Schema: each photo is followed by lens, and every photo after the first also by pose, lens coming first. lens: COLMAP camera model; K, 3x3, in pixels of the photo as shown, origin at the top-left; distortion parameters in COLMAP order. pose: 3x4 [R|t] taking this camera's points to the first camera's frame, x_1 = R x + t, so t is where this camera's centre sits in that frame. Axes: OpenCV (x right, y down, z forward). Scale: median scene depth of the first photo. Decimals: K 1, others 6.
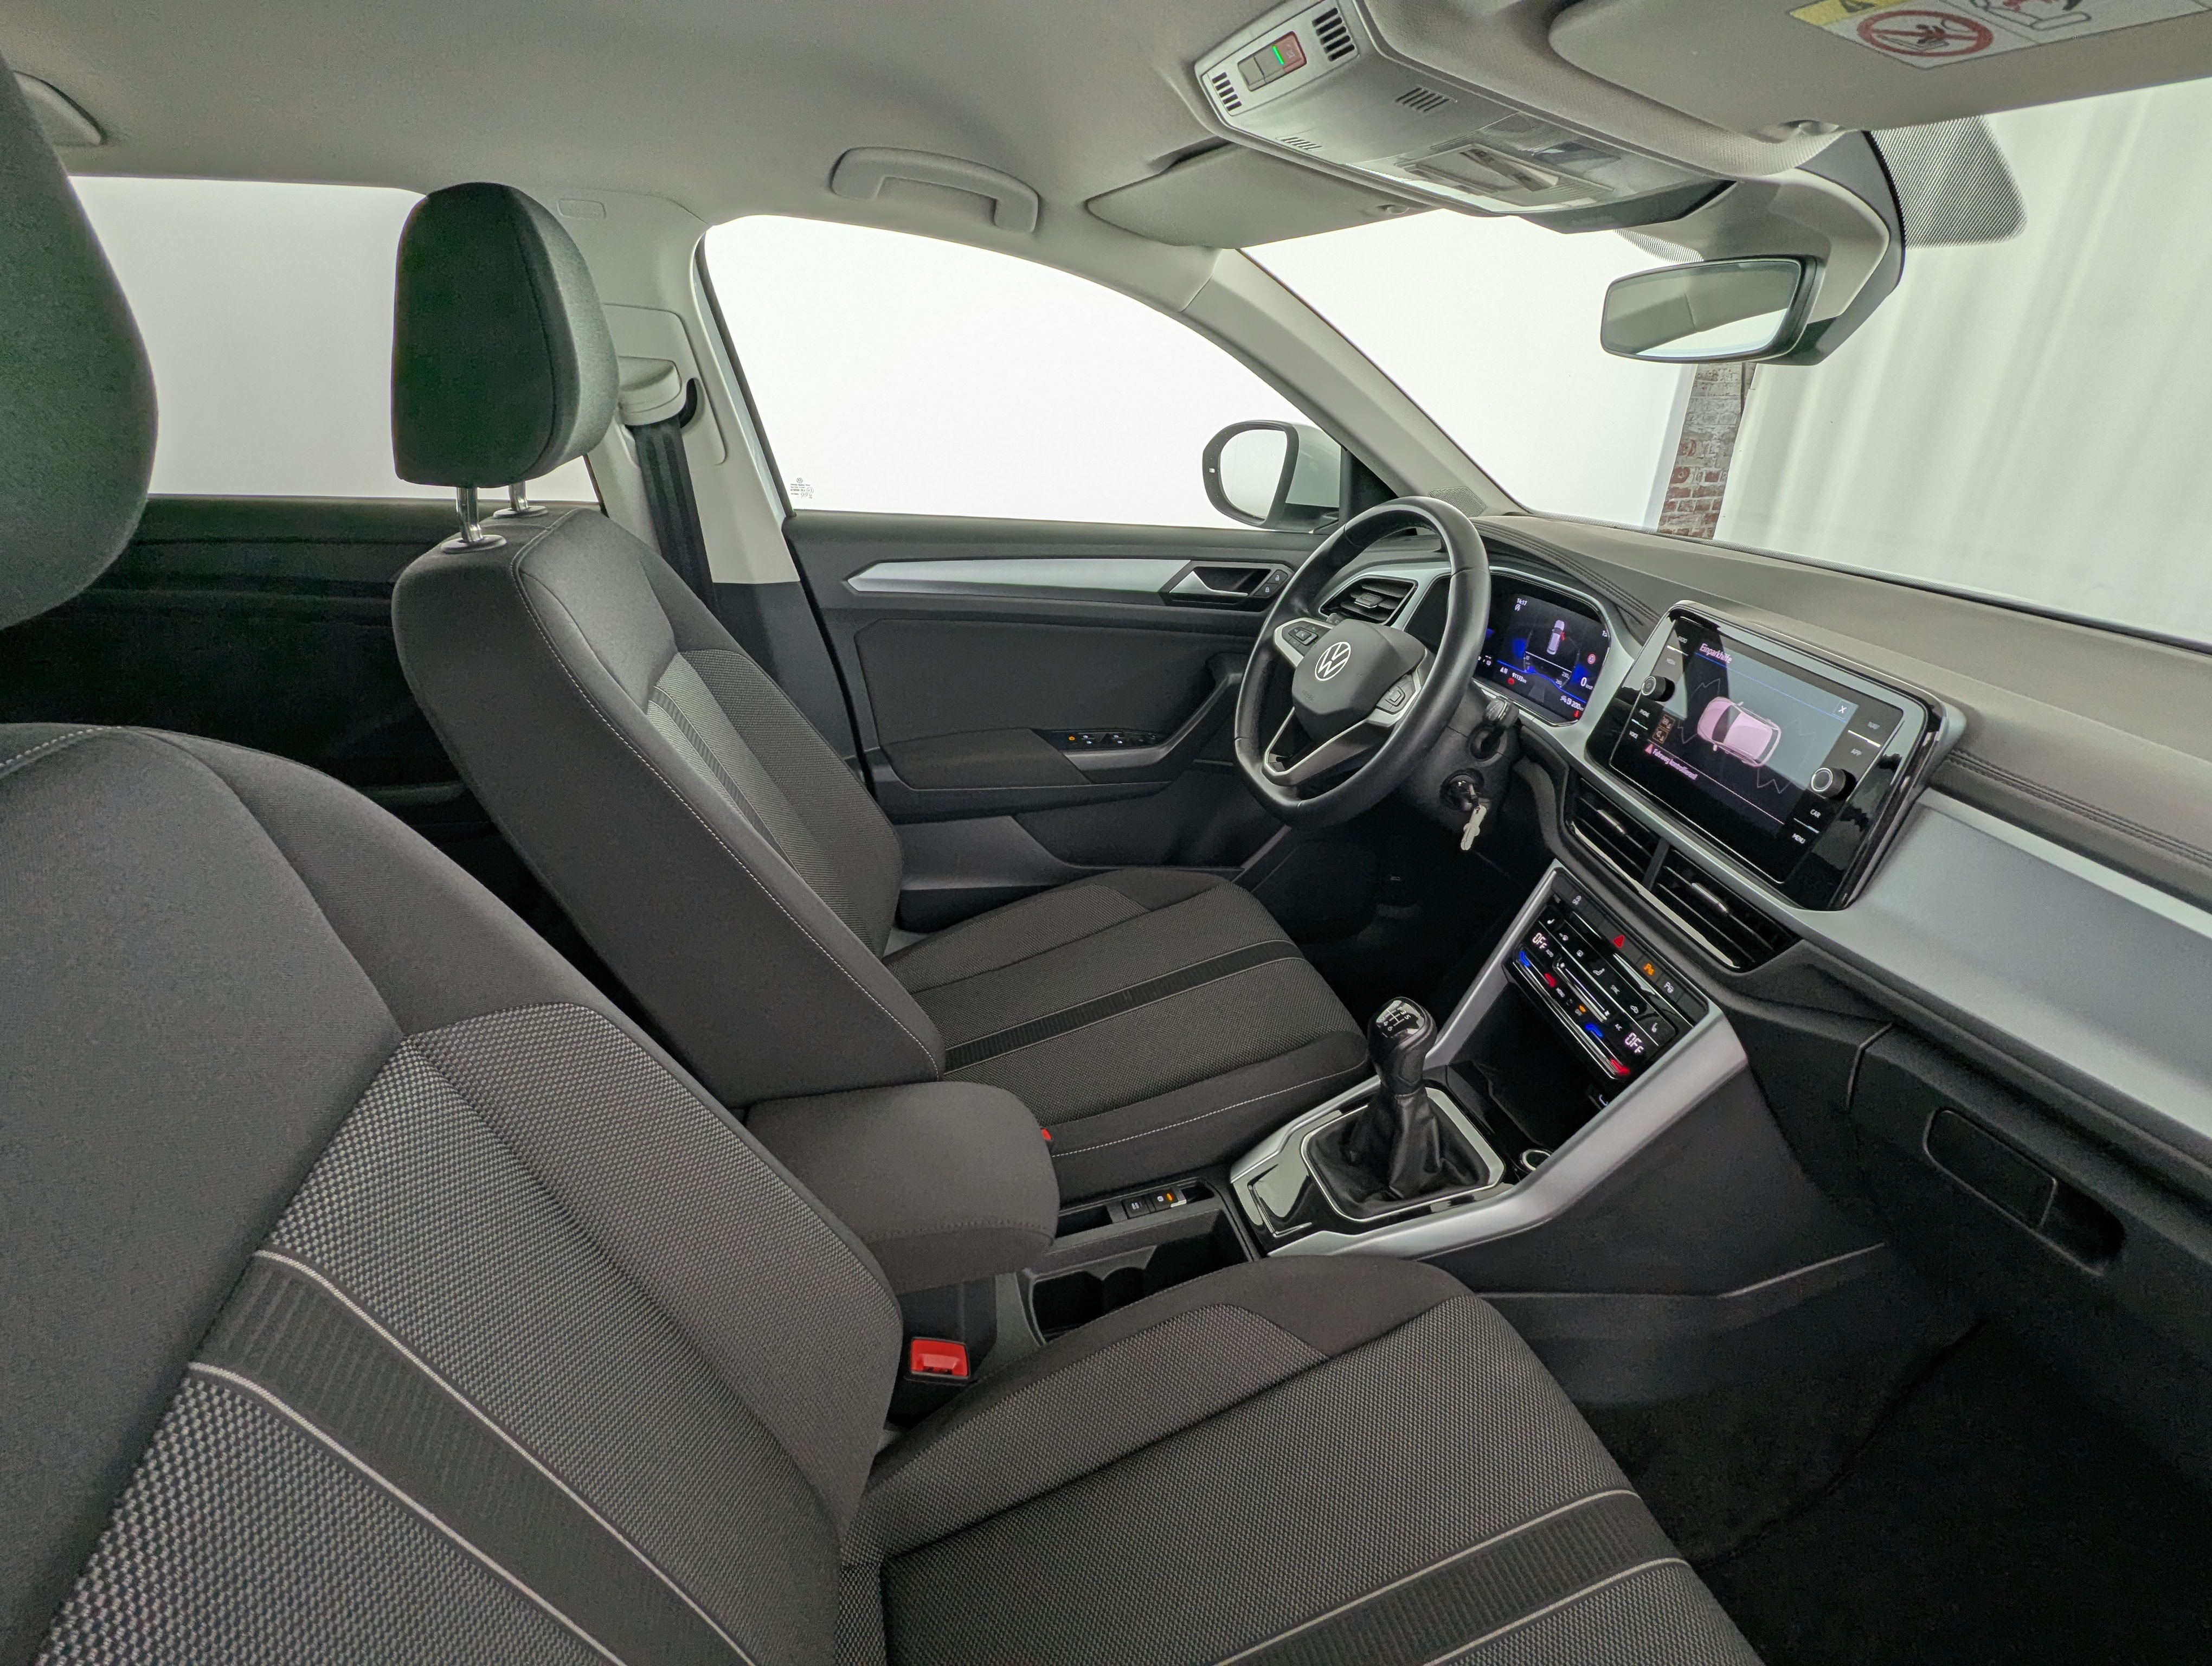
lens RADIAL K [[1047.6, 0, 1106.0], [0, 1047.6, 833.0], [0, 0, 1]] dist [-0.000009, 0.001441]
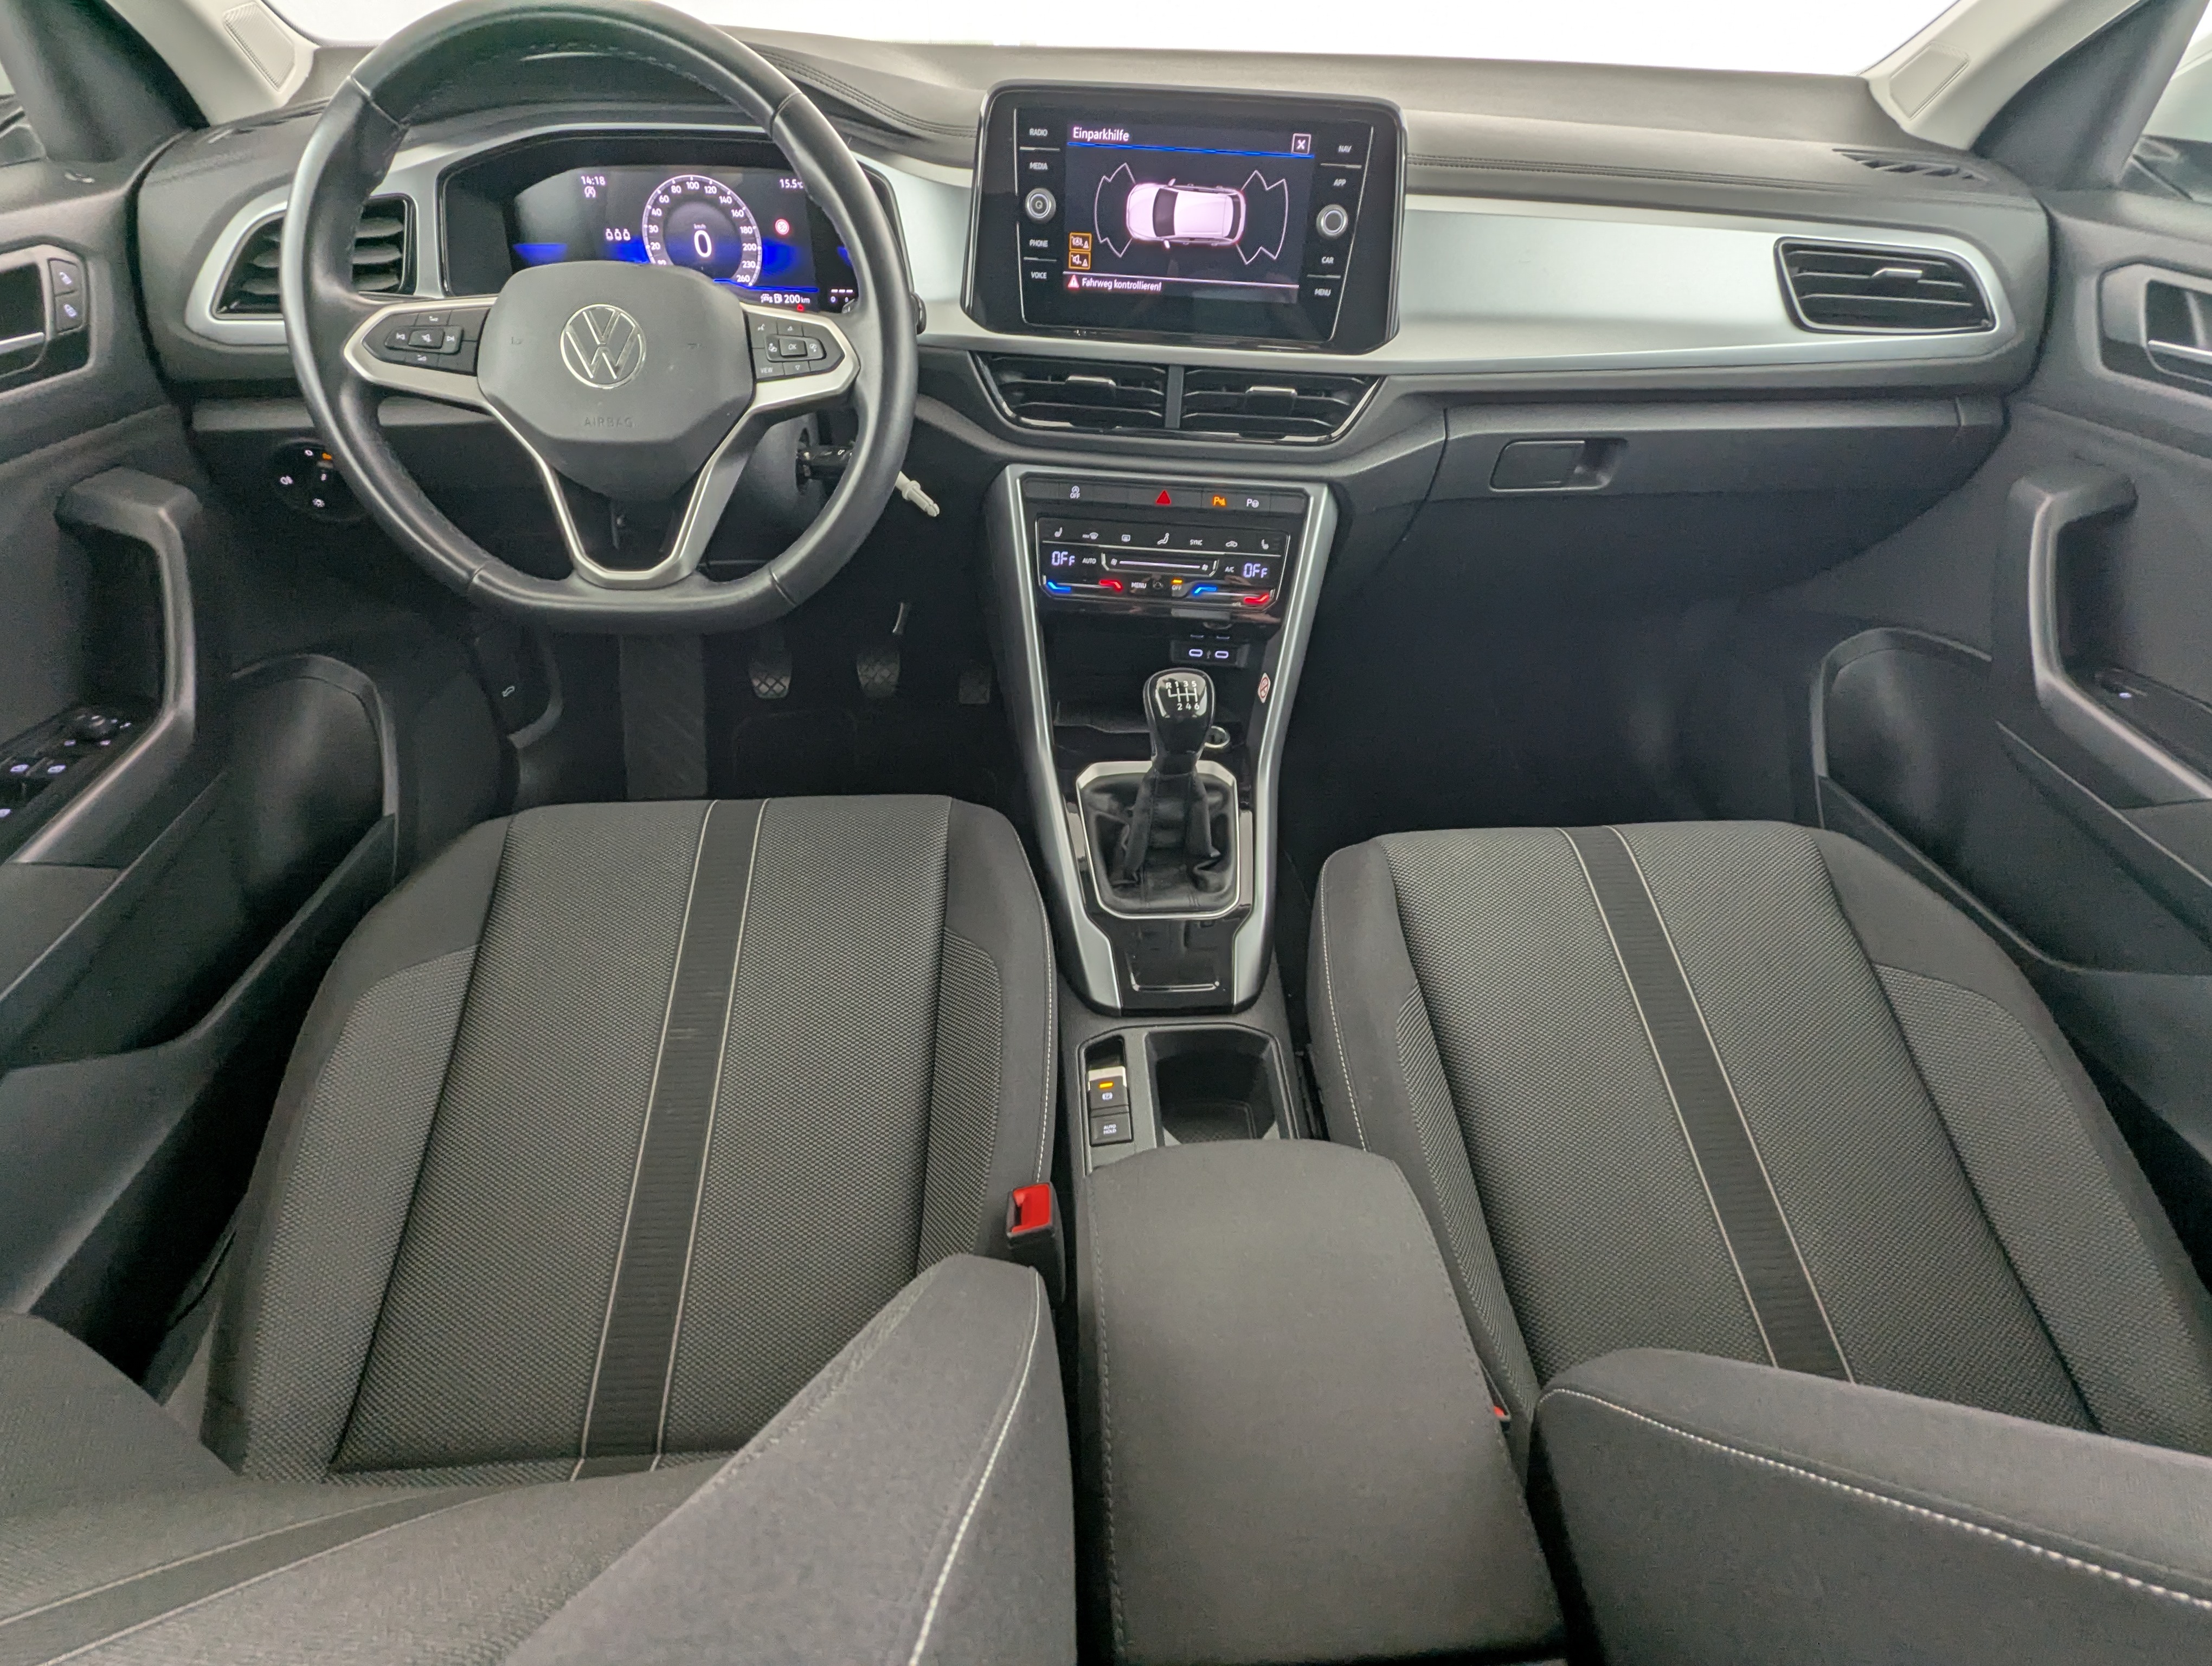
lens RADIAL K [[1047.6, 0, 1106.0], [0, 1047.6, 833.0], [0, 0, 1]] dist [-0.000009, 0.001441]
pose [[0.194576, -0.666043, 0.720088, -0.410173], [0.402857, 0.723609, 0.560443, -0.235053], [-0.894342, 0.181043, 0.409117, 0.745067]]
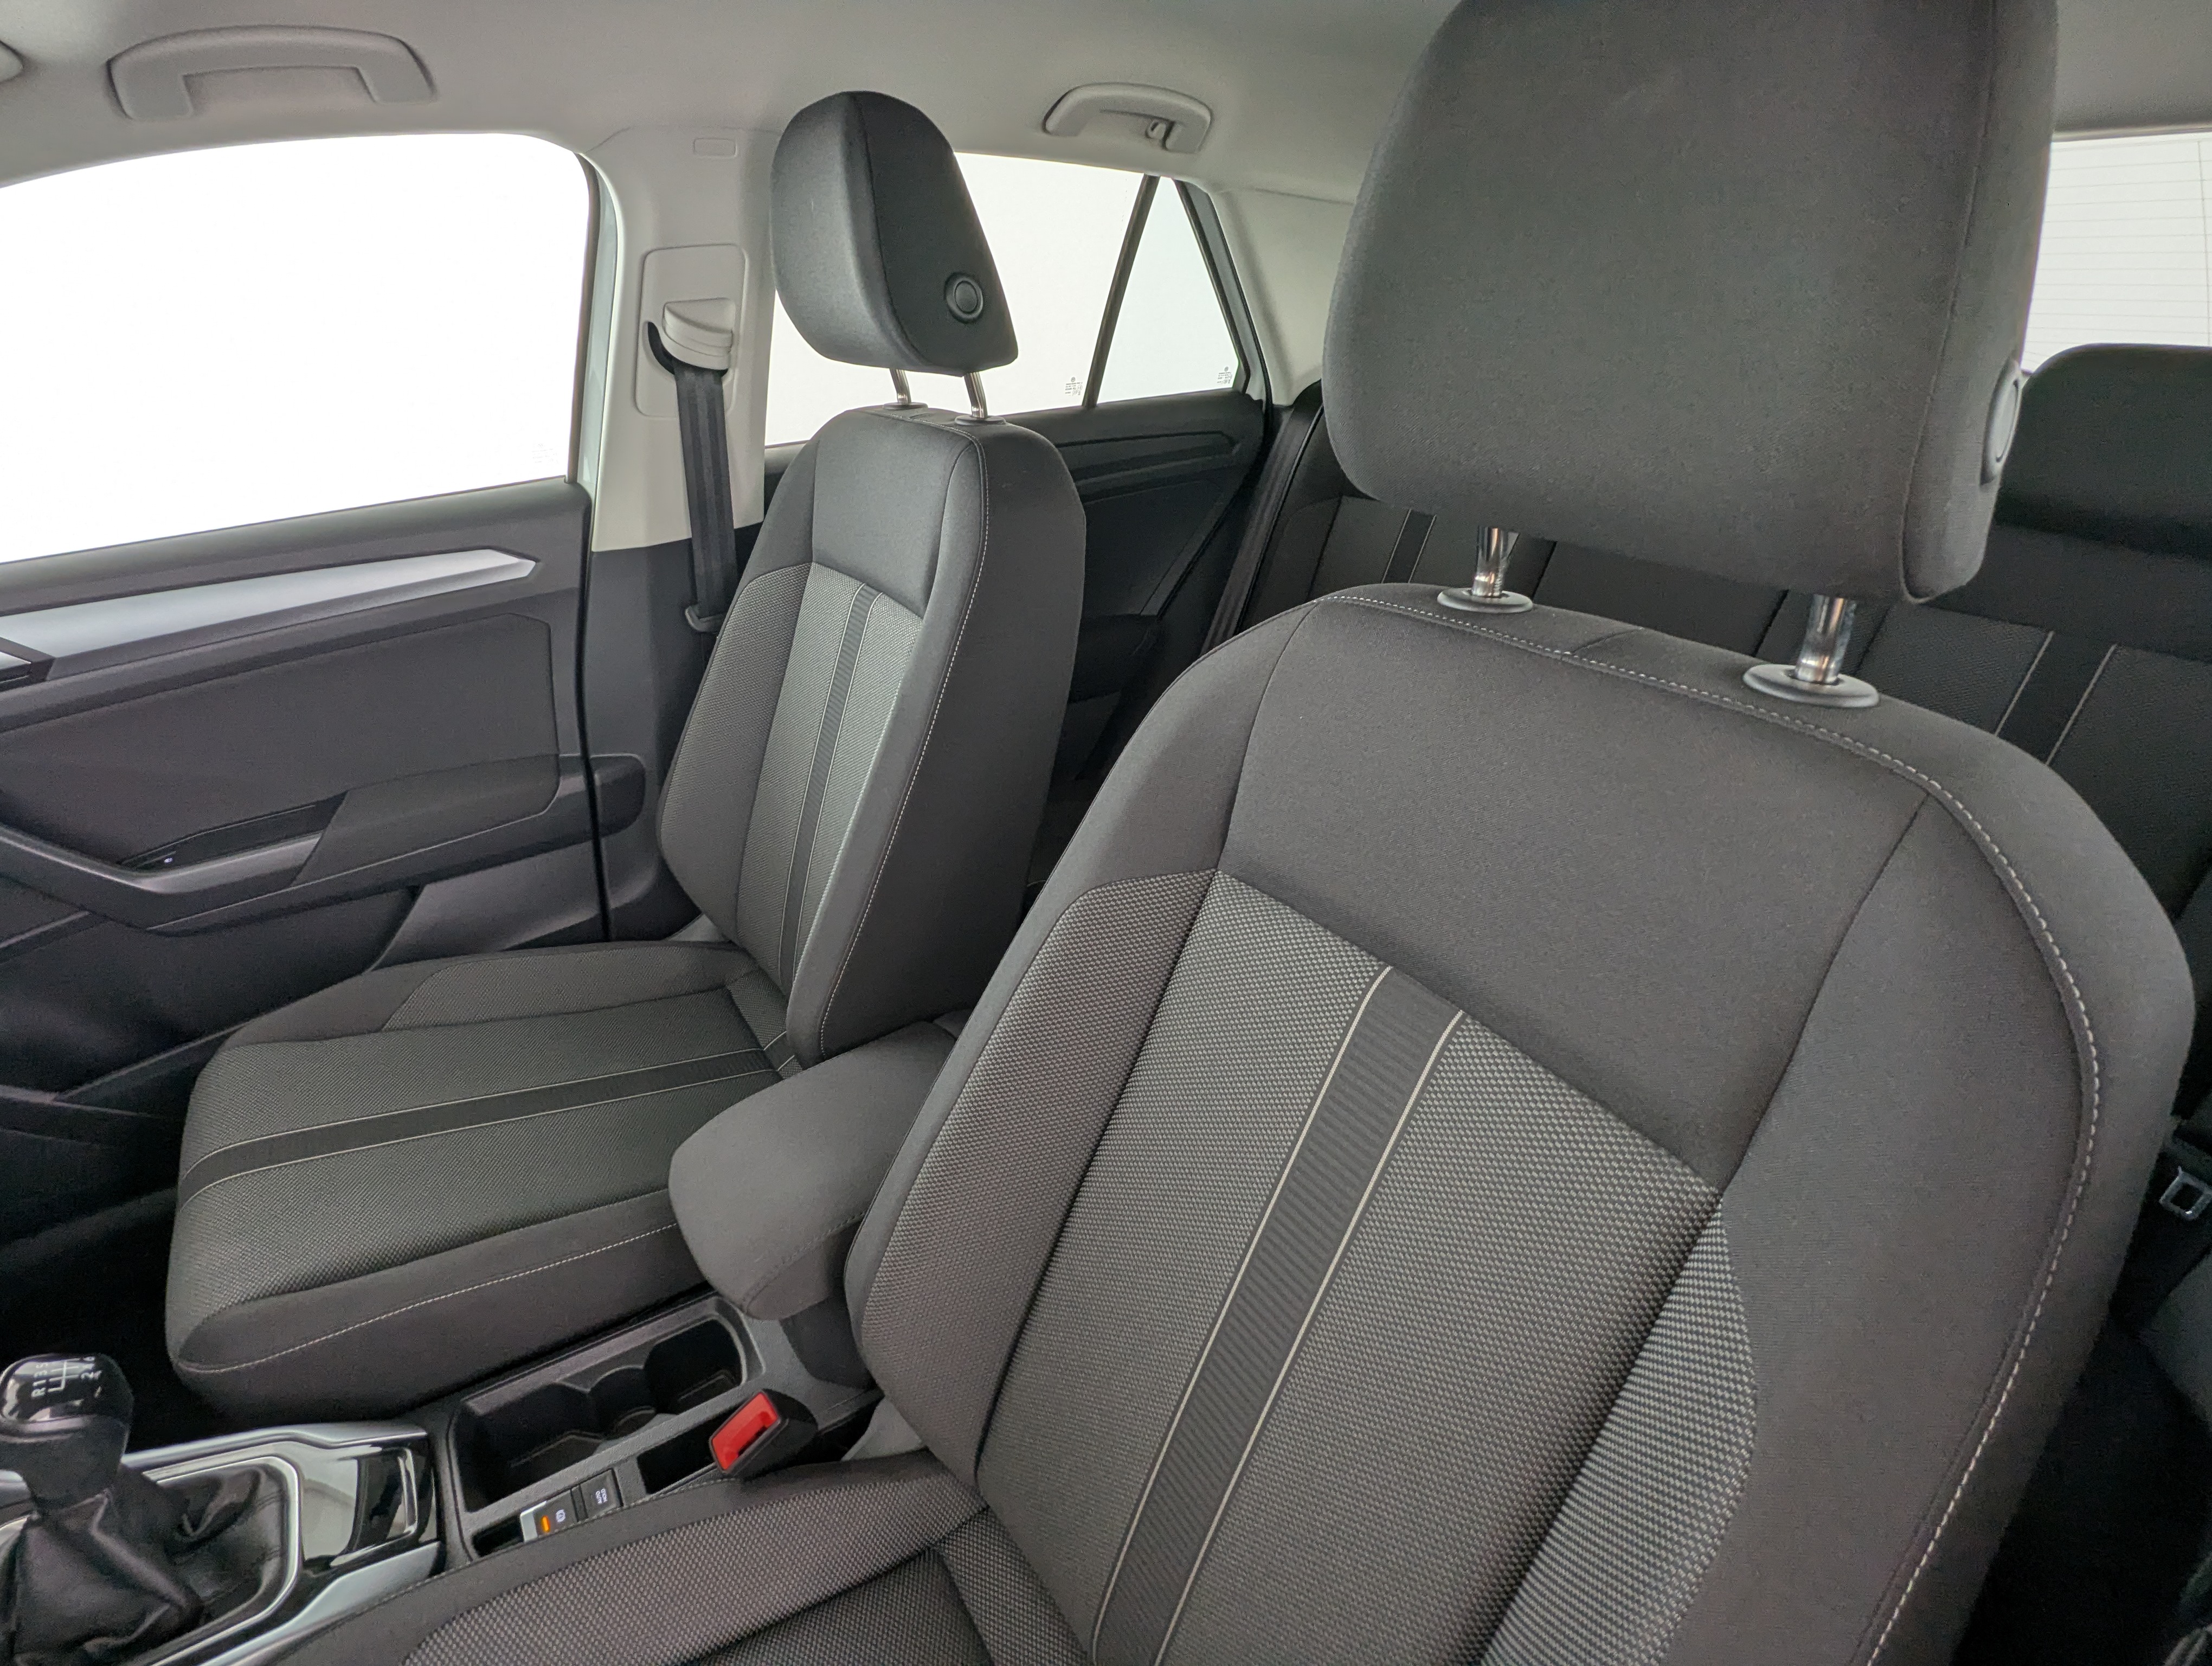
lens RADIAL K [[1047.6, 0, 1106.0], [0, 1047.6, 833.0], [0, 0, 1]] dist [-0.000009, 0.001441]
pose [[-0.938449, 0.144931, -0.313543, -0.153002], [-0.162663, 0.615345, 0.771292, -0.601813], [0.304721, 0.774819, -0.553895, 1.298061]]
